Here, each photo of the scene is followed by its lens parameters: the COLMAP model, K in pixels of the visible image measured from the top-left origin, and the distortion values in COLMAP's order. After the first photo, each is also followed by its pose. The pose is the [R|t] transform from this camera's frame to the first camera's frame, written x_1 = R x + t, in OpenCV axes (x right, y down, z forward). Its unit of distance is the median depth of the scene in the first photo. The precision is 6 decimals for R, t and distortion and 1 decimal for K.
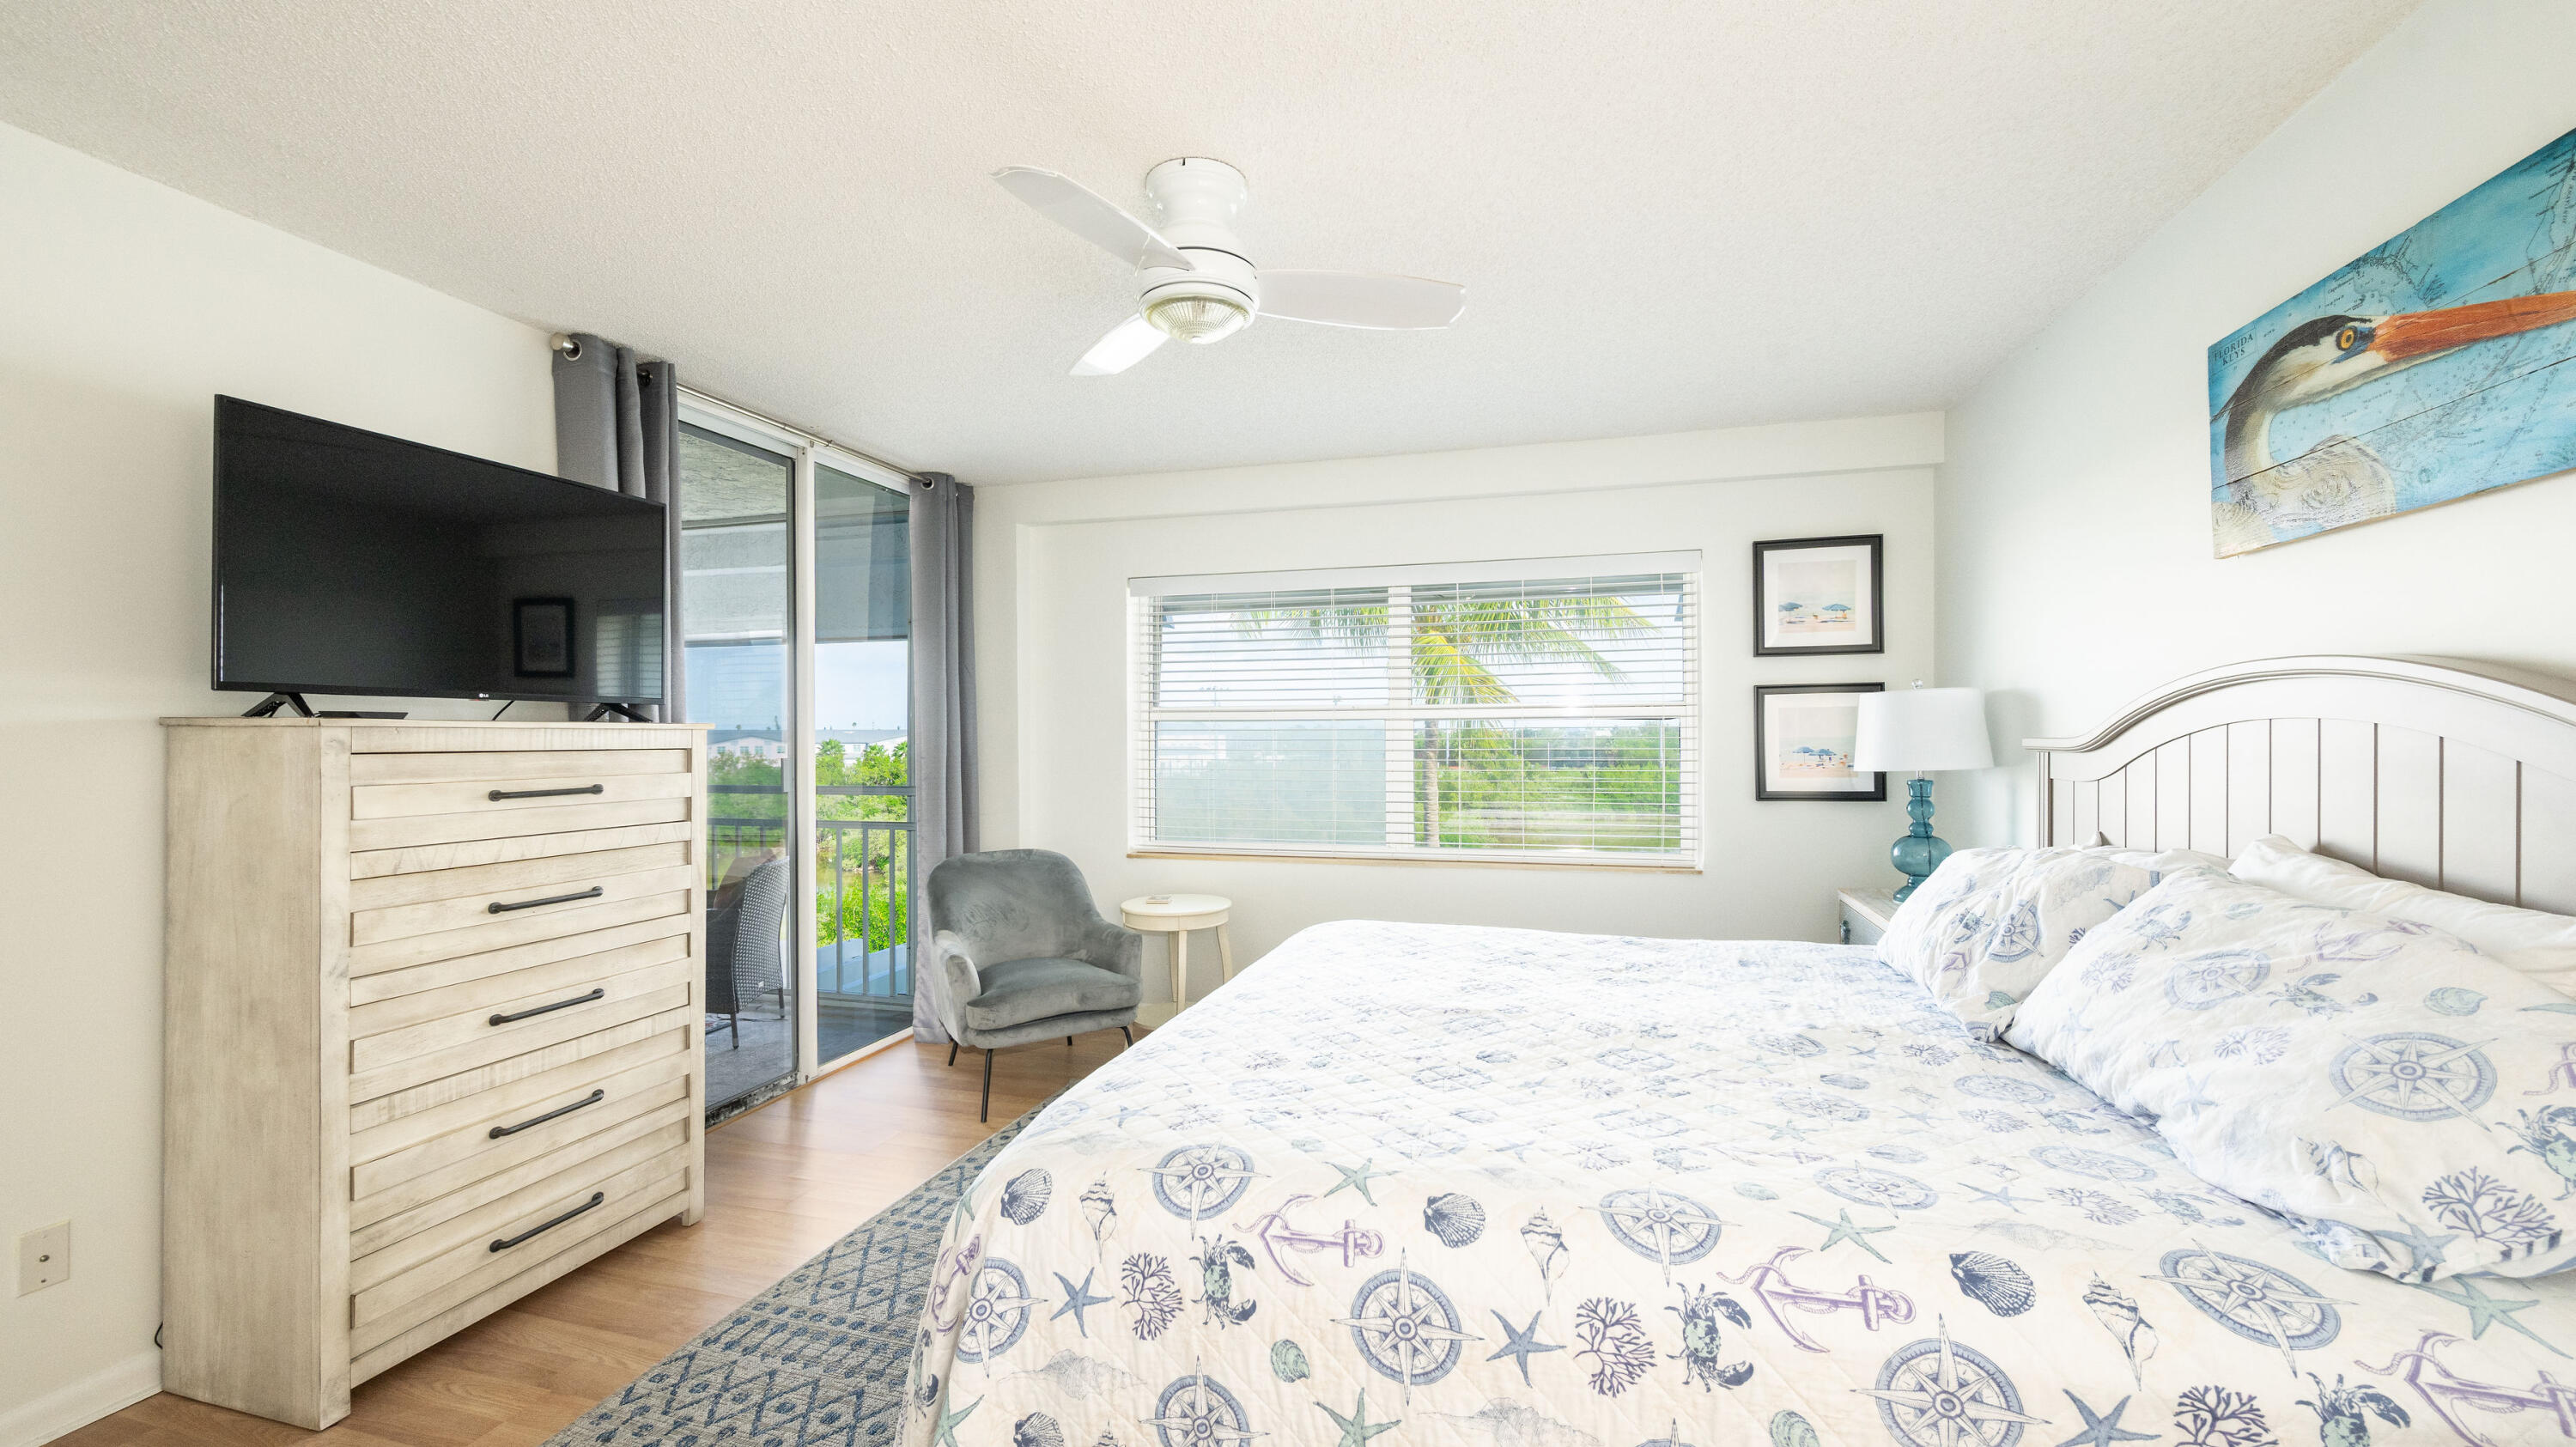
lens RADIAL K [[1019.4, 0, 1296.3], [0, 1019.4, 731.3], [0, 0, 1]] dist [-0.002508, -0.000347]
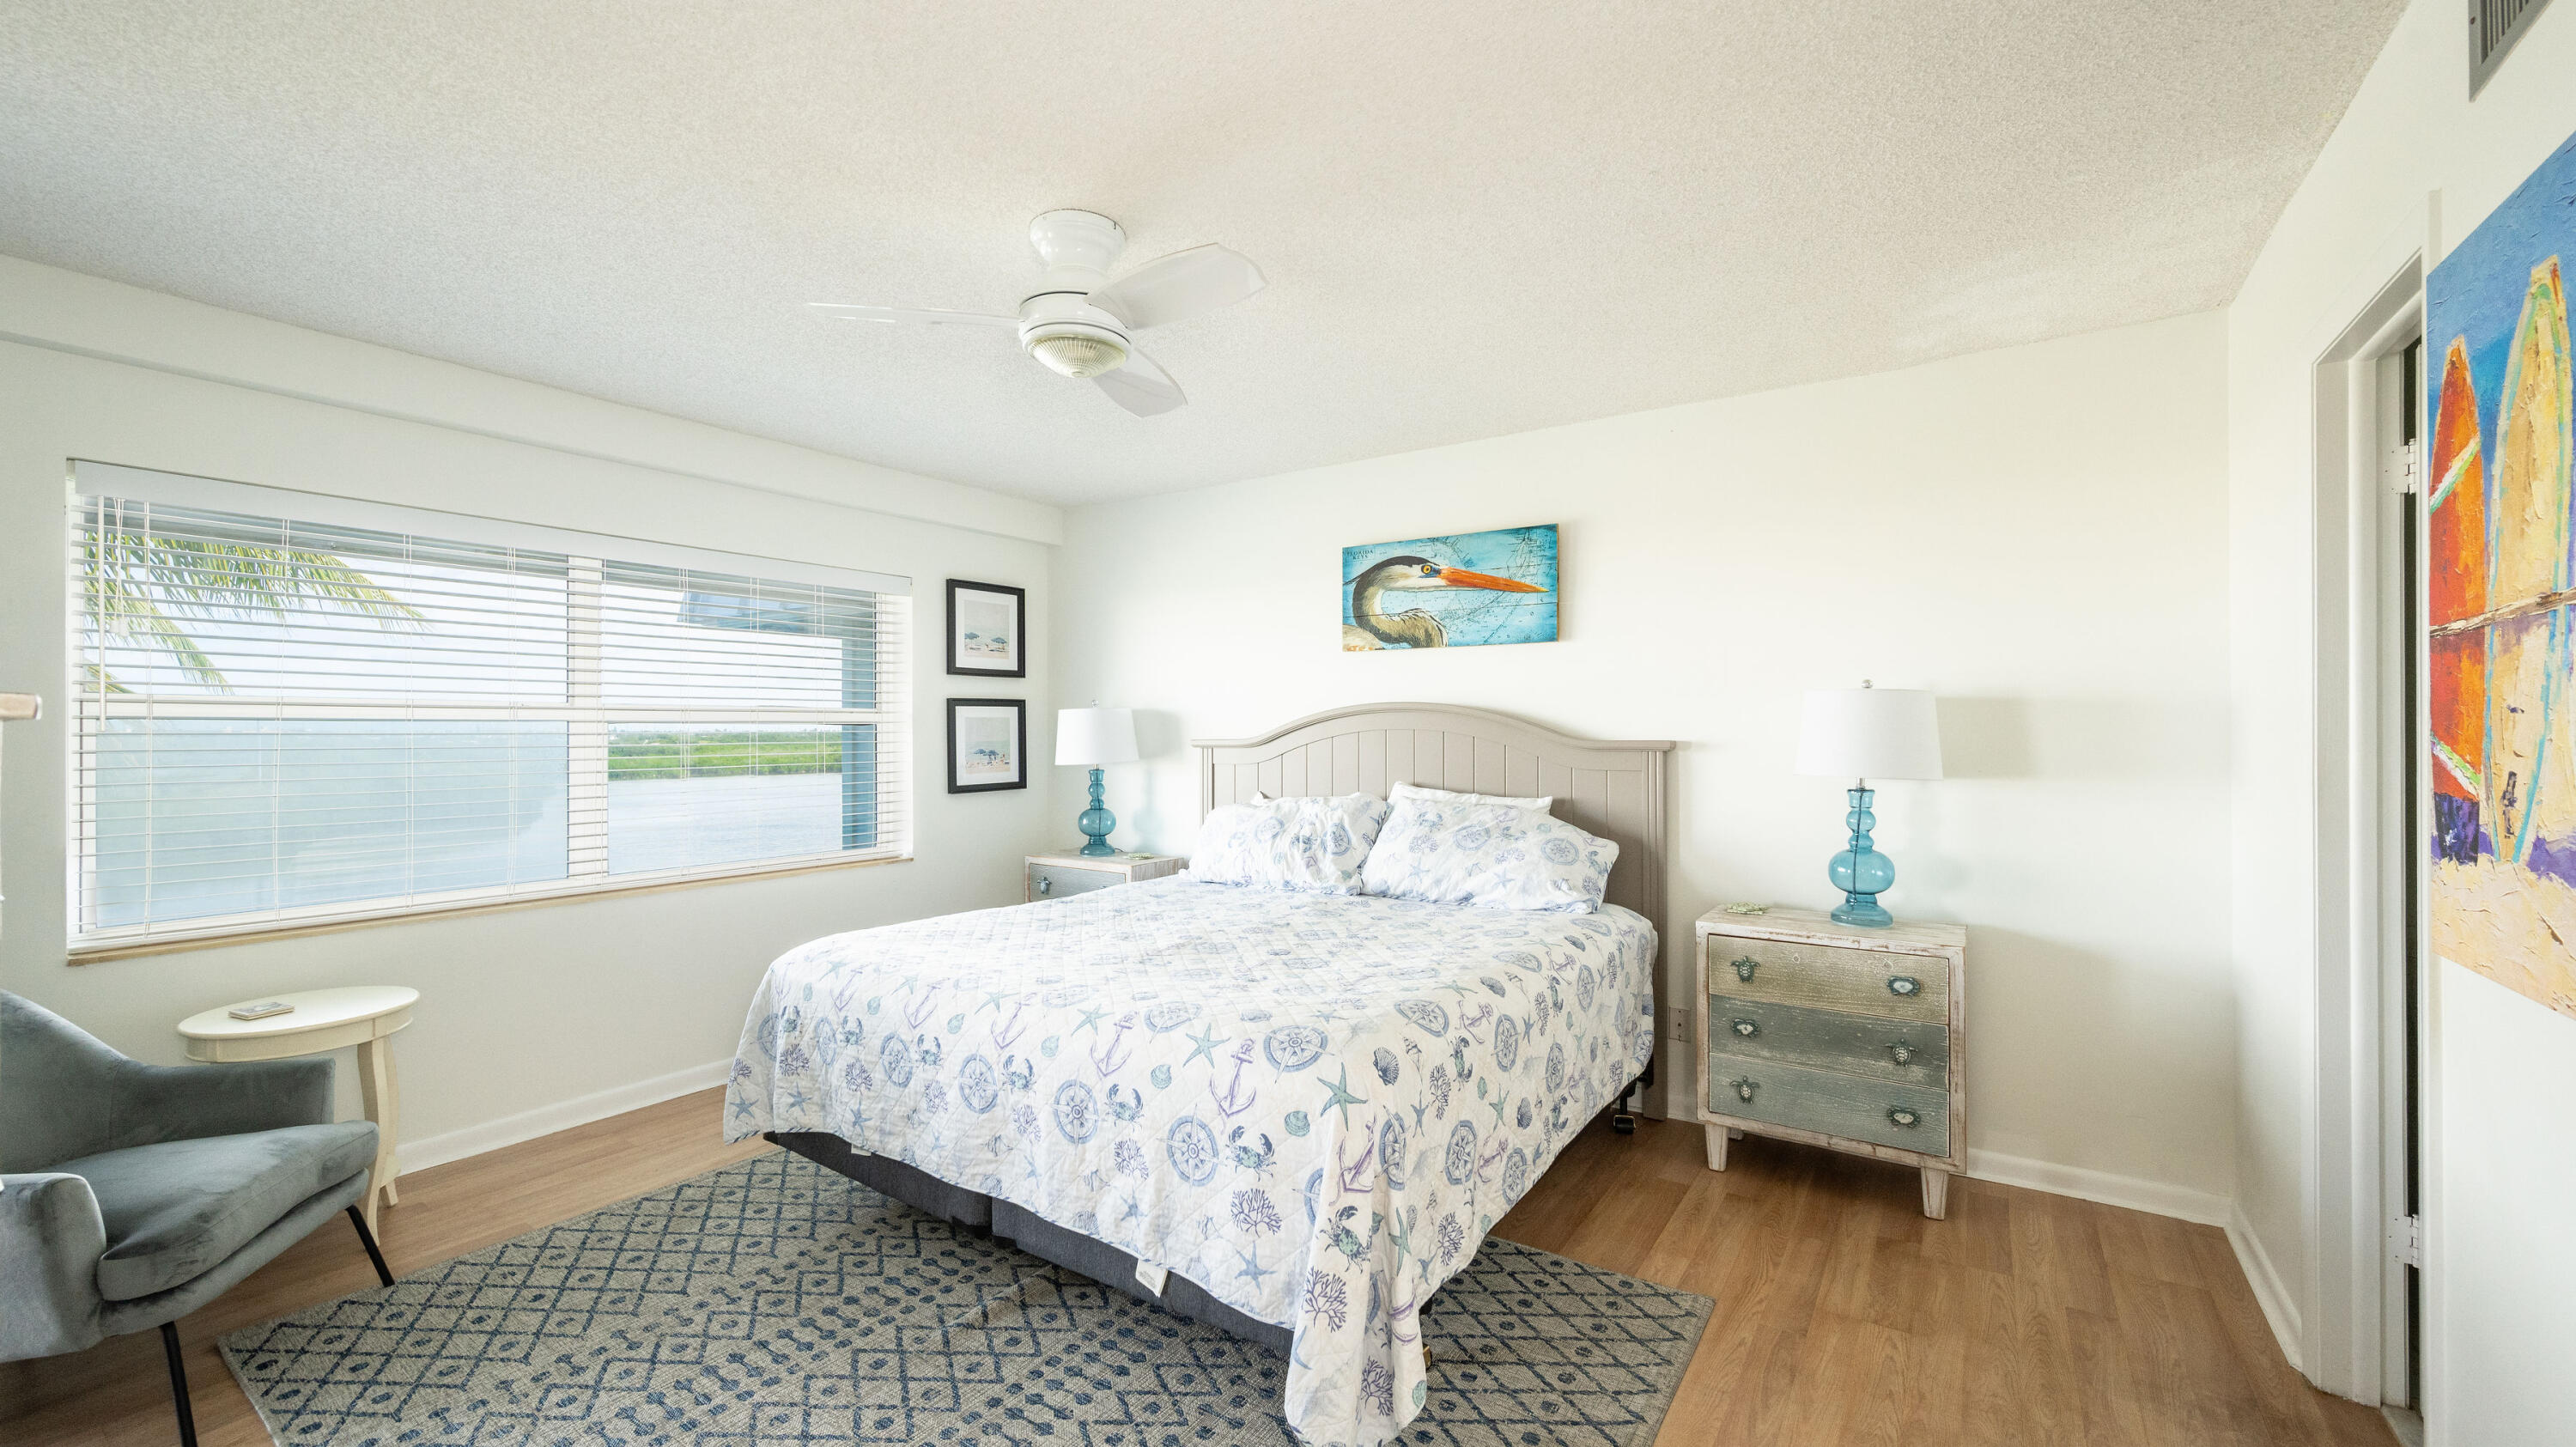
lens RADIAL K [[1019.4, 0, 1295.3], [0, 1019.4, 734.1], [0, 0, 1]] dist [-0.002508, -0.000347]
pose [[0.311768, 0.001962, 0.950156, -1.211445], [0.002014, 0.999994, -0.002726, 0.003215], [-0.950156, 0.002764, 0.311763, 0.507162]]
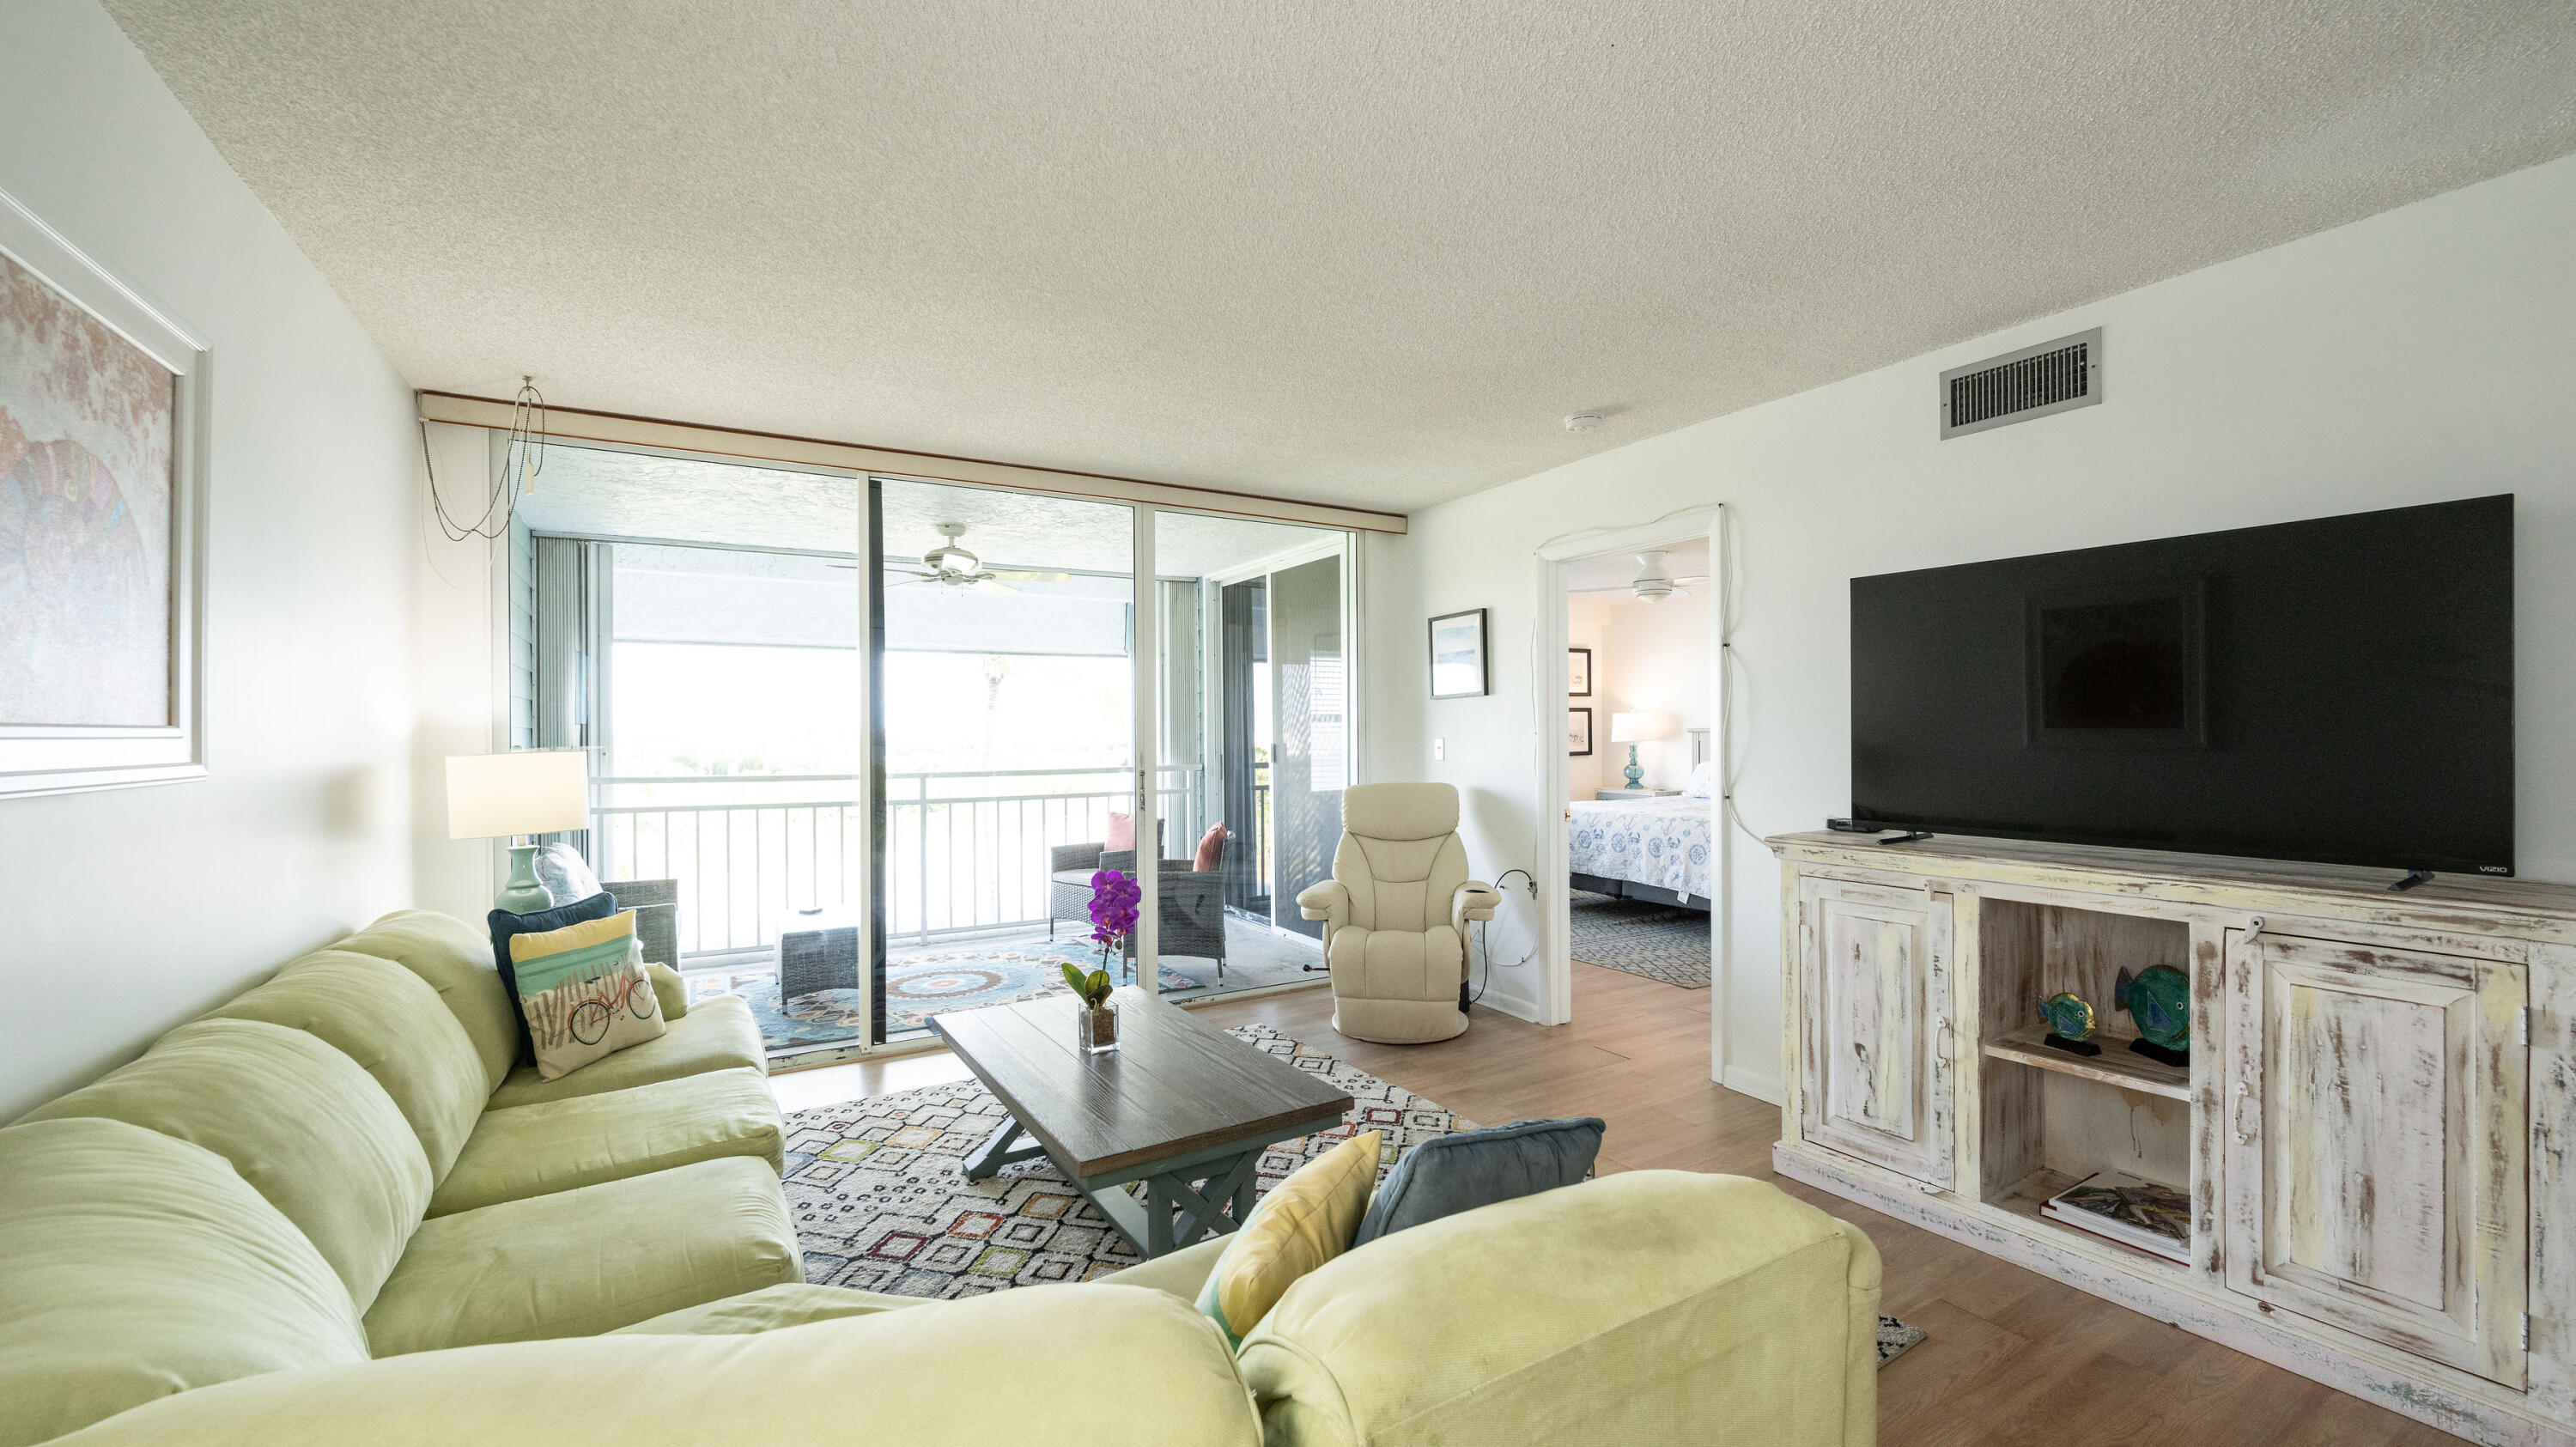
lens RADIAL K [[1019.4, 0, 1308.8], [0, 1019.4, 737.7], [0, 0, 1]] dist [-0.002508, -0.000347]
pose [[0.681843, -0.006807, 0.731467, -3.635413], [0.006057, 0.999975, 0.003660, 0.026208], [-0.731474, 0.001935, 0.681867, -0.441642]]
